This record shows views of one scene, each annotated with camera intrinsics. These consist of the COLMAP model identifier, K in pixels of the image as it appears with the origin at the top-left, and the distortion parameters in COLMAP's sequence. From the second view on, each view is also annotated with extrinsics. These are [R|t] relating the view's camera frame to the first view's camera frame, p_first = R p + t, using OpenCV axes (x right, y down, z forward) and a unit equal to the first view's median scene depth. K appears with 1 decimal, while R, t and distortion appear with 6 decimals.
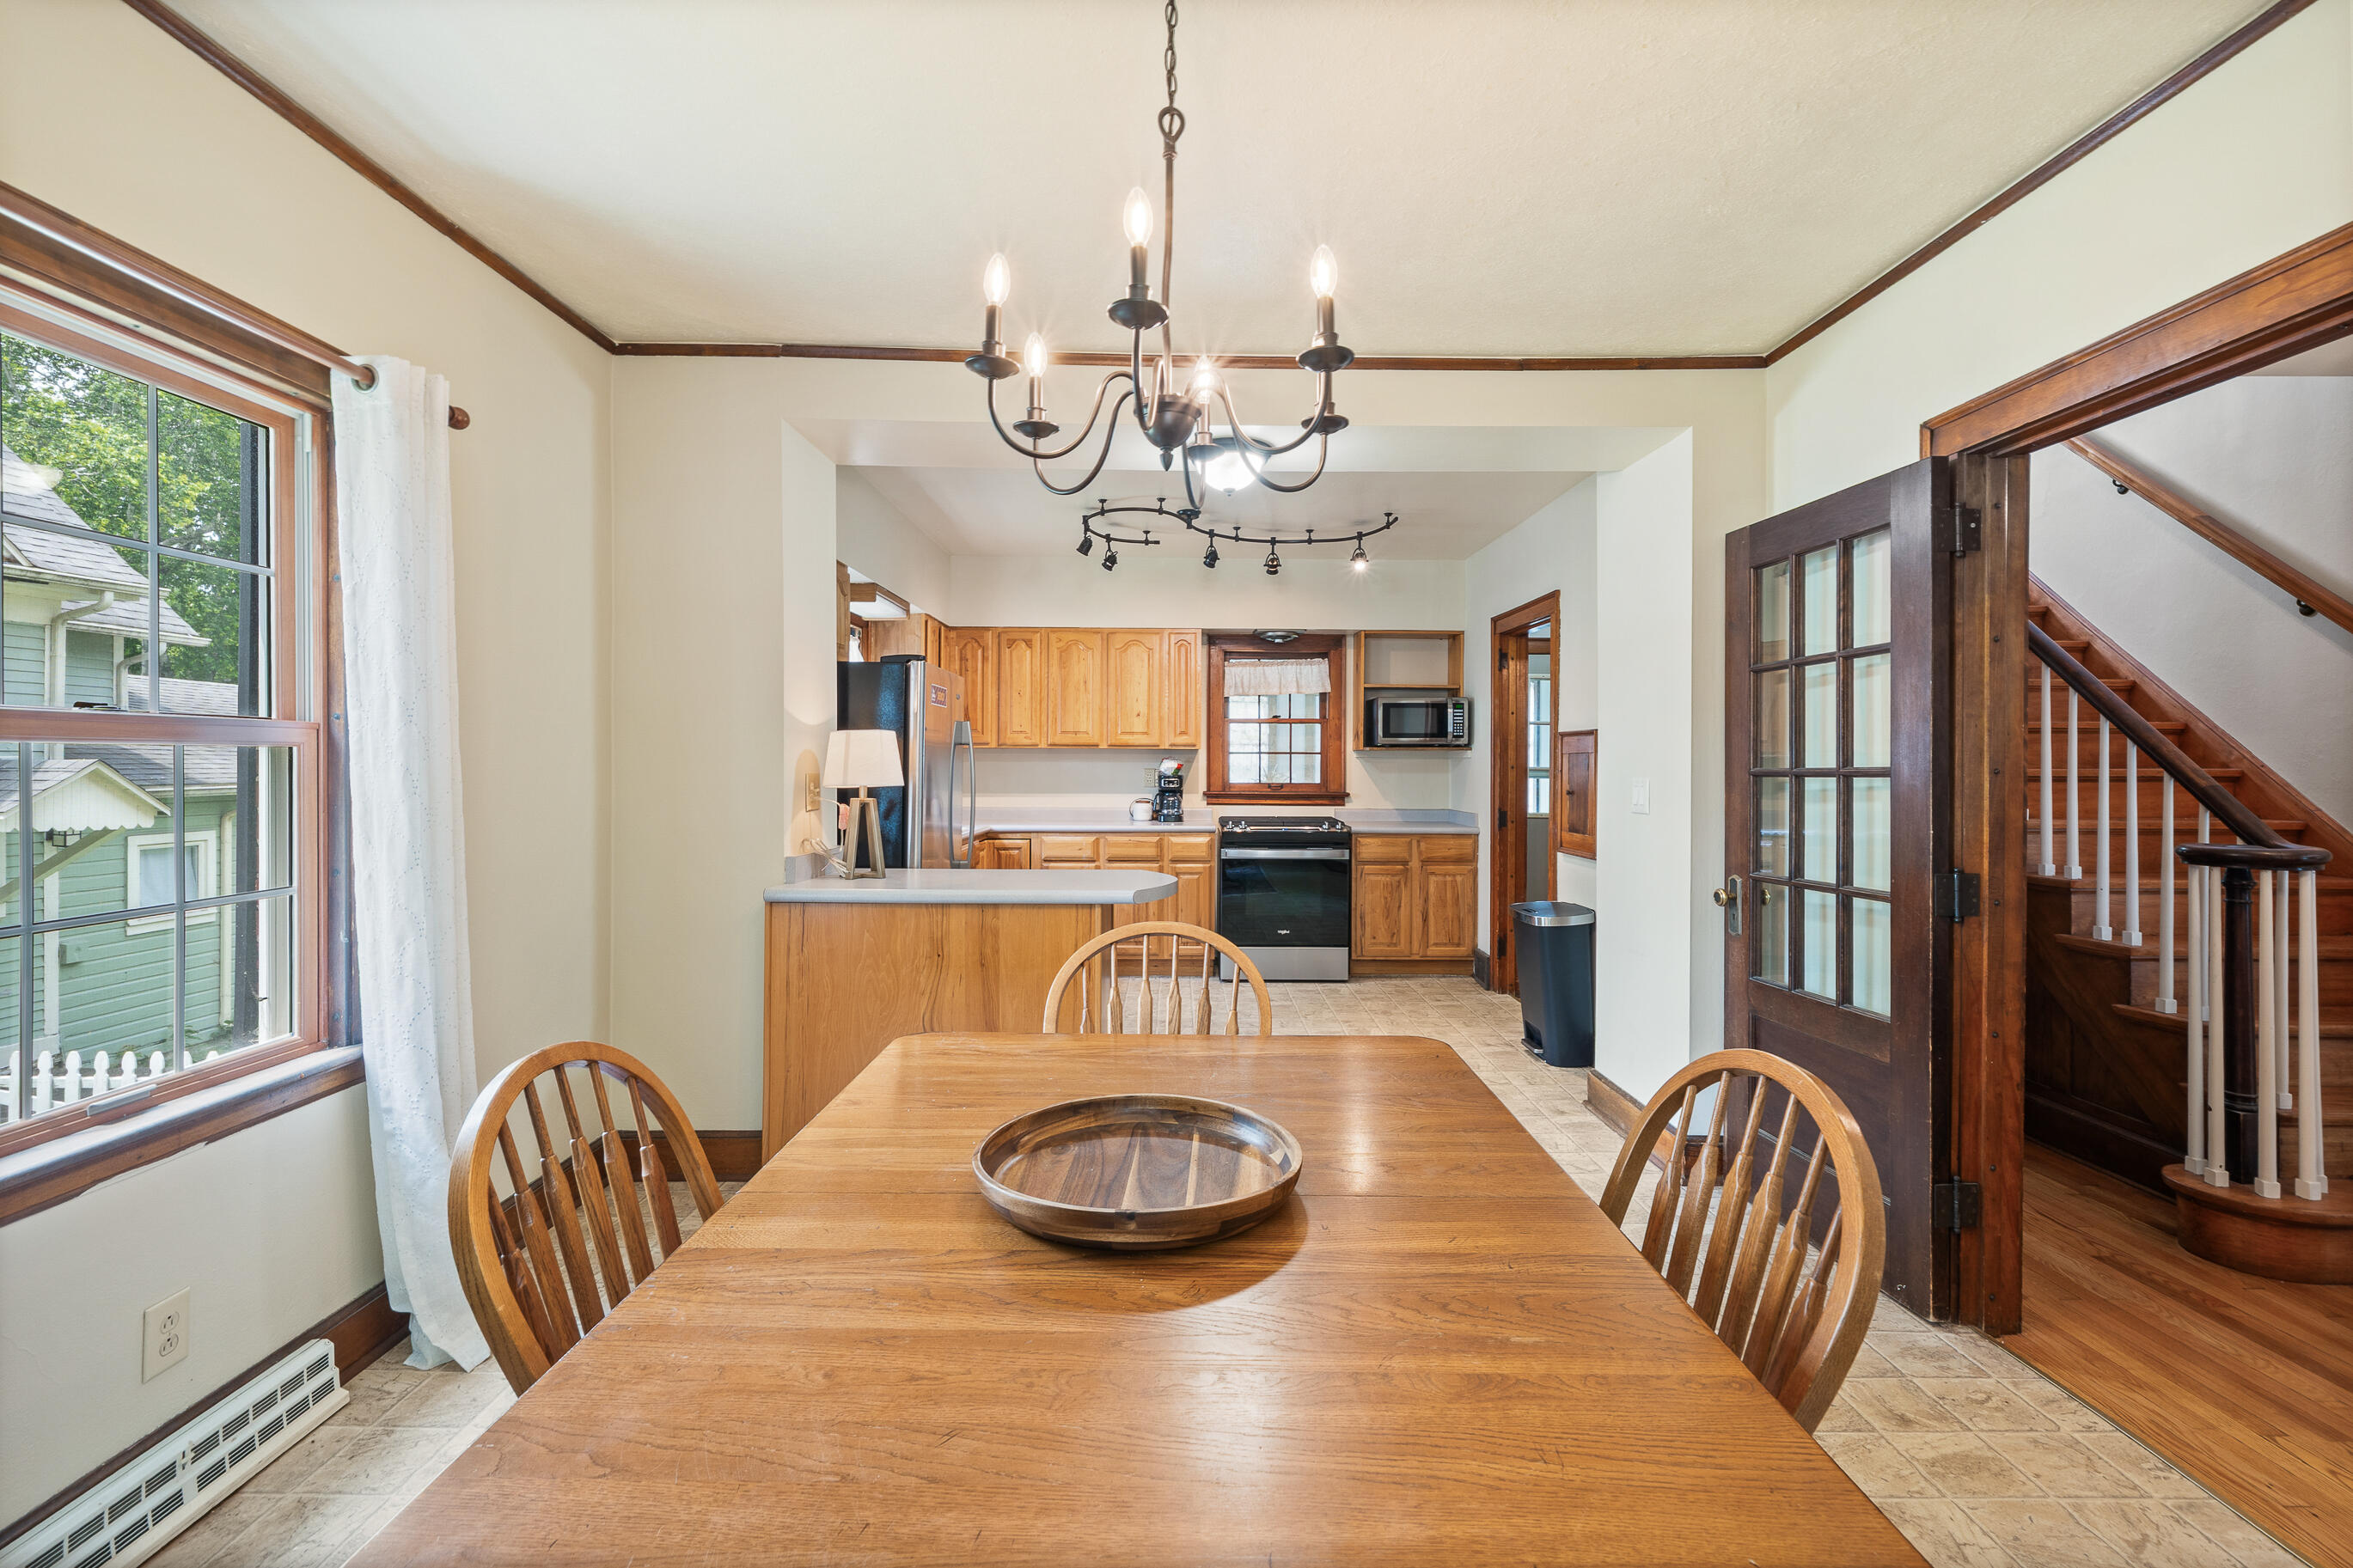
lens RADIAL K [[1044.8, 0, 1185.0], [0, 1044.8, 762.1], [0, 0, 1]] dist [-0.000996, 0.000802]
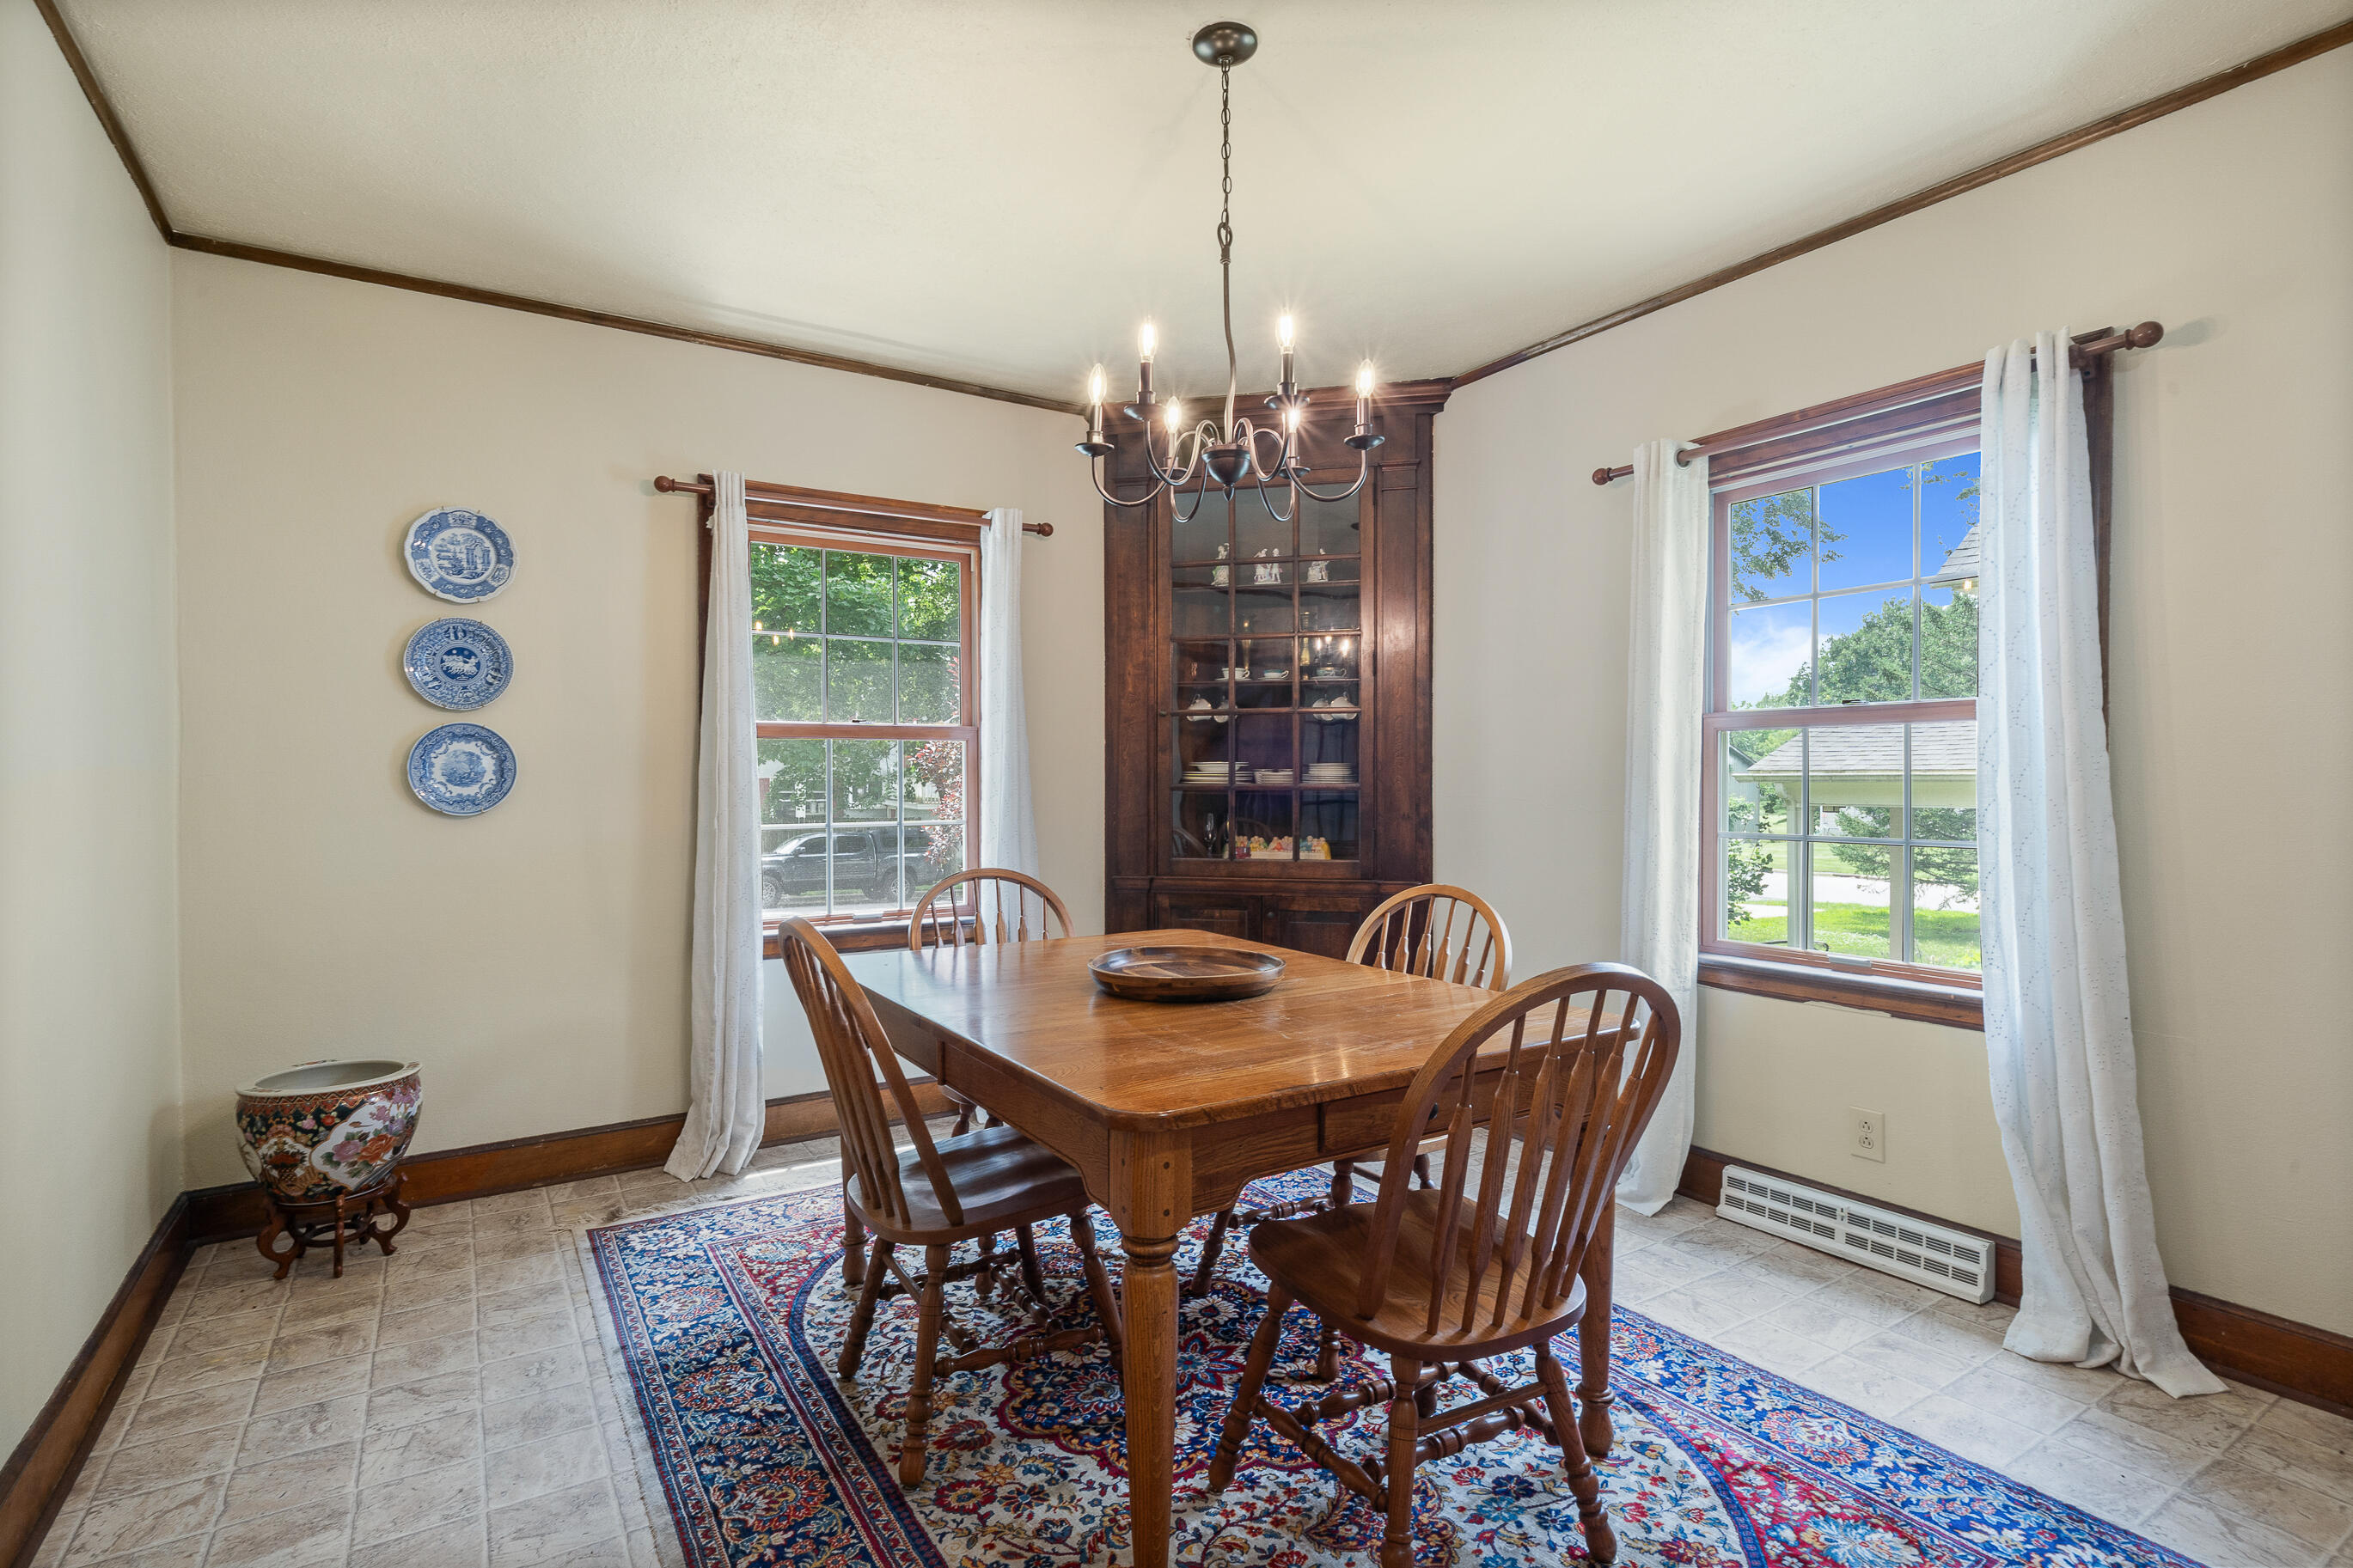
lens RADIAL K [[1149.0, 0, 1167.9], [0, 1149.0, 786.5], [0, 0, 1]] dist [-0.004443, 0.000027]
pose [[-0.854910, 0.001401, -0.518775, 0.184032], [-0.001306, 0.999987, 0.004852, 0.017259], [0.518775, 0.004826, -0.854897, 0.509589]]
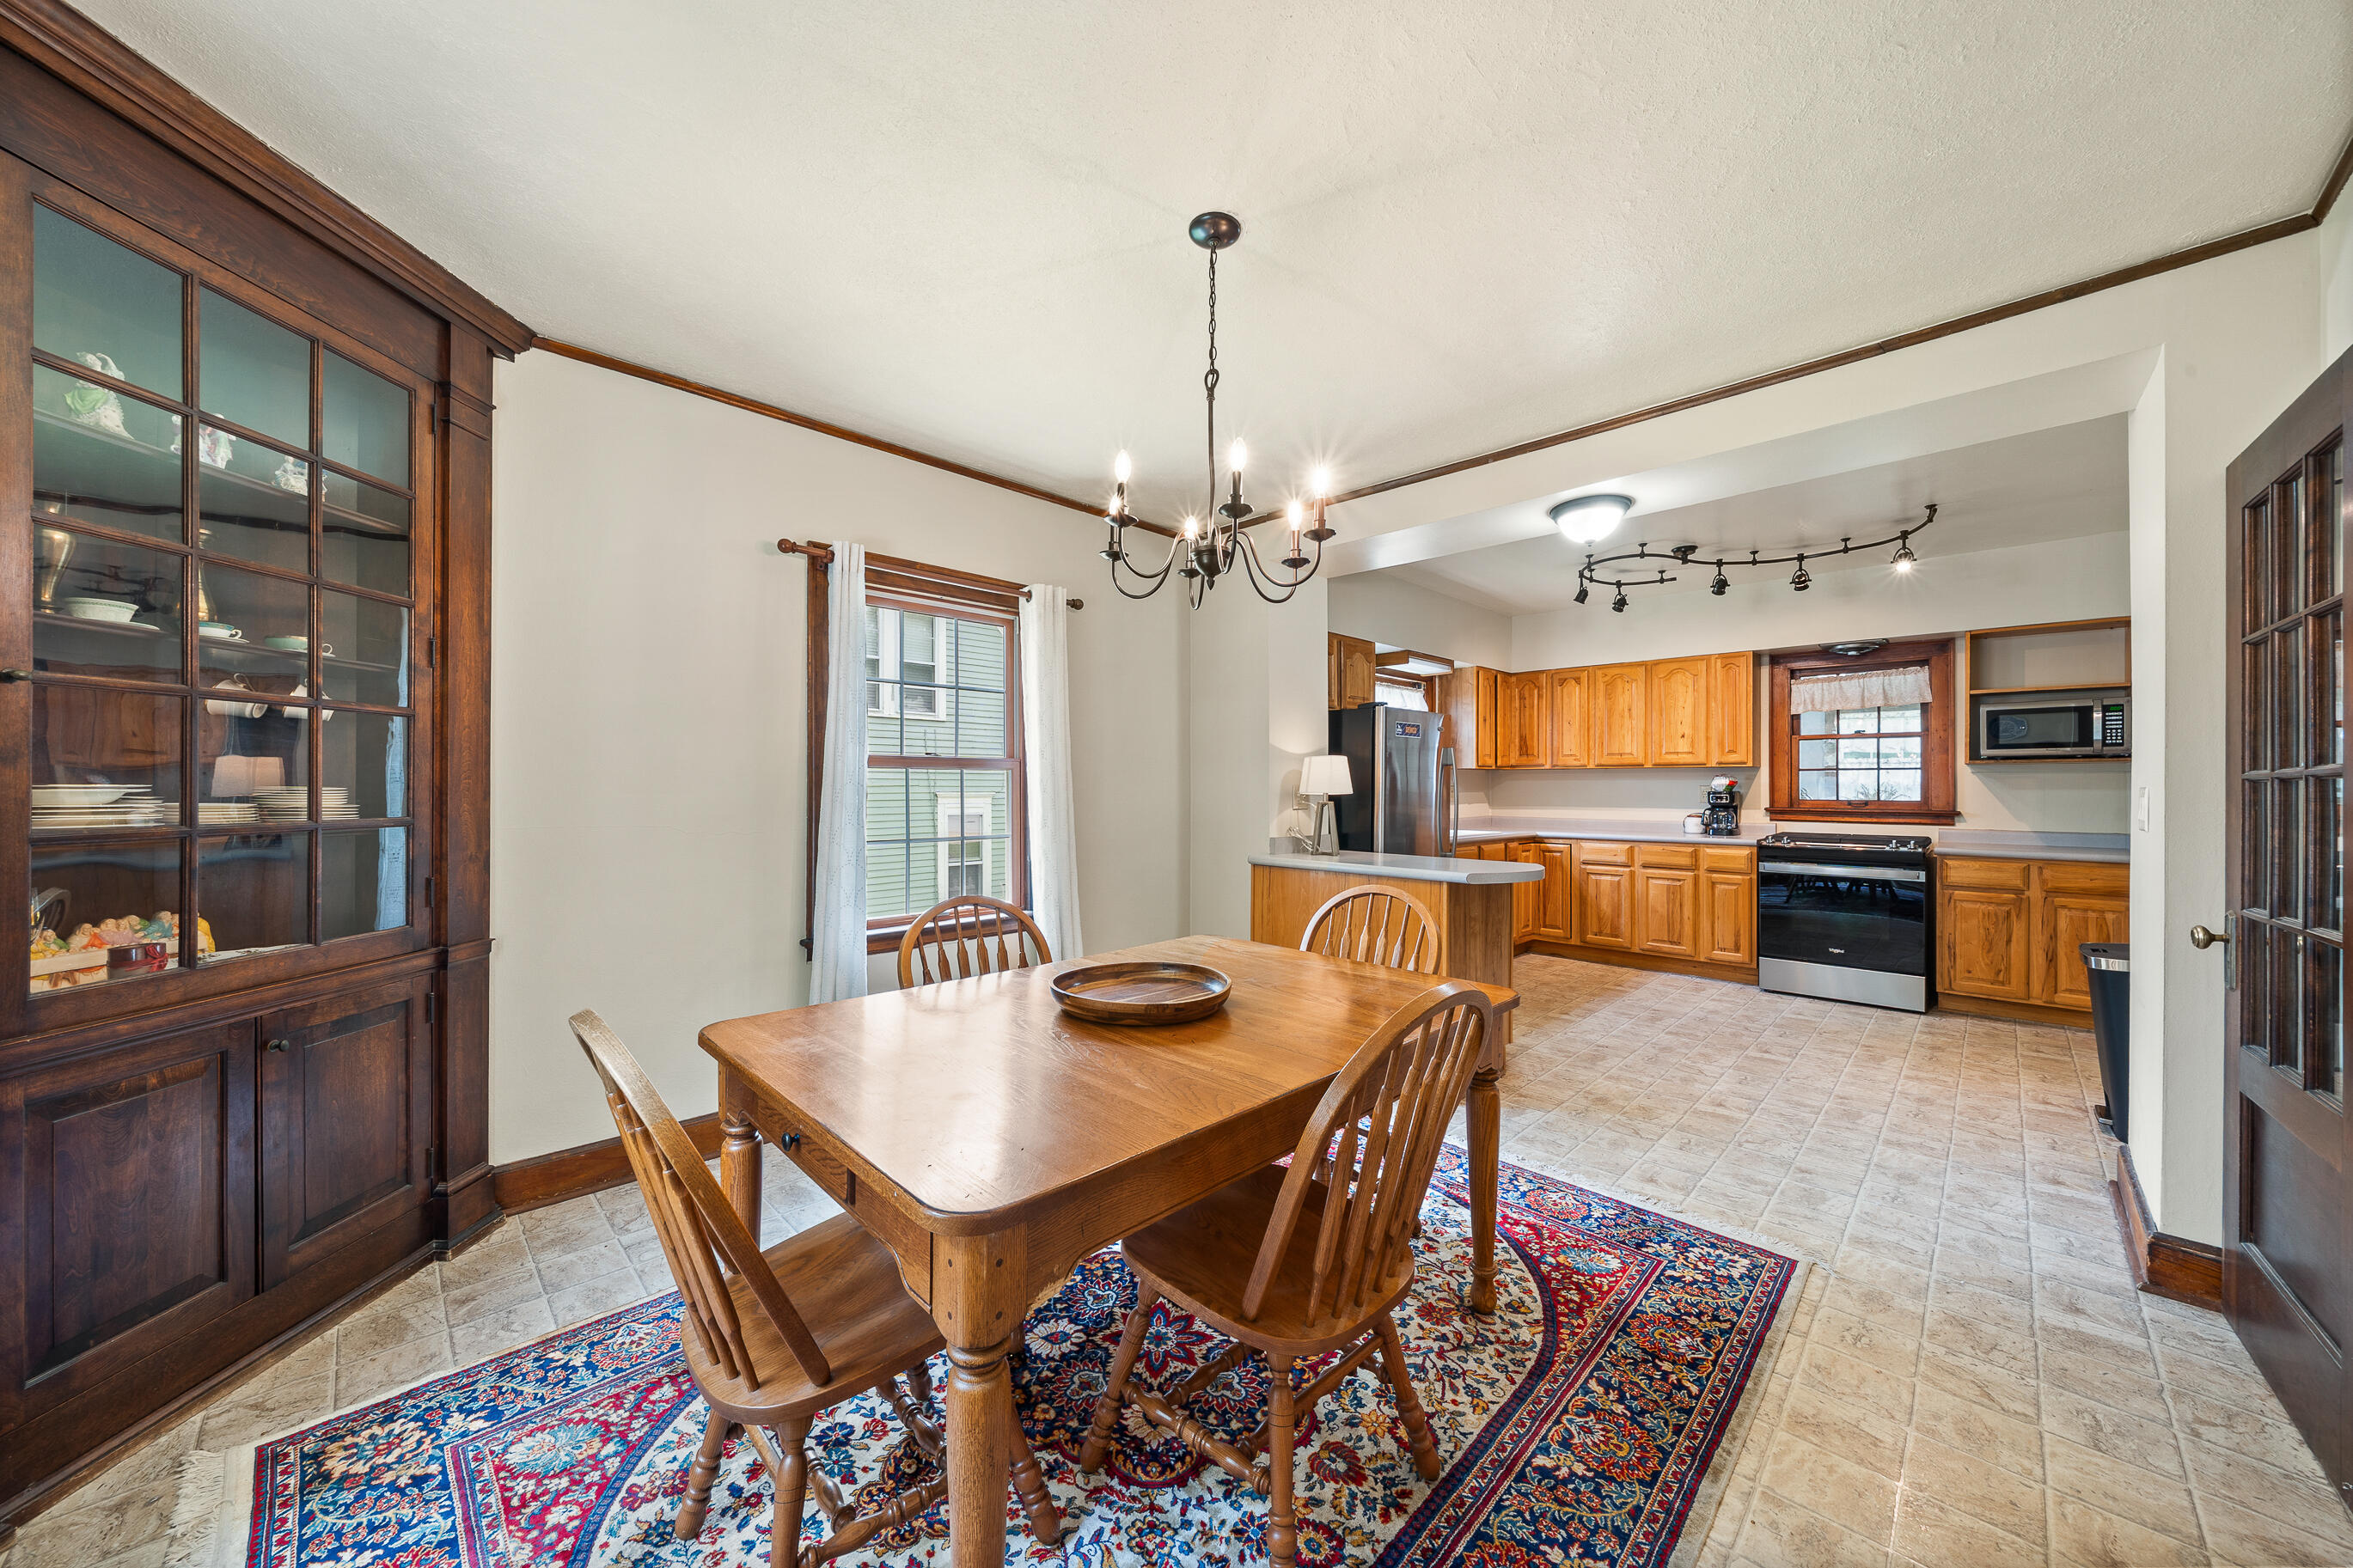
lens RADIAL K [[830.8, 0, 1172.2], [0, 830.8, 783.8], [0, 0, 1]] dist [-0.002986, -0.000019]
pose [[0.699098, -0.005166, -0.715007, 0.203313], [0.002468, 0.999985, -0.004812, 0.007680], [0.715021, 0.001599, 0.699101, 0.009093]]
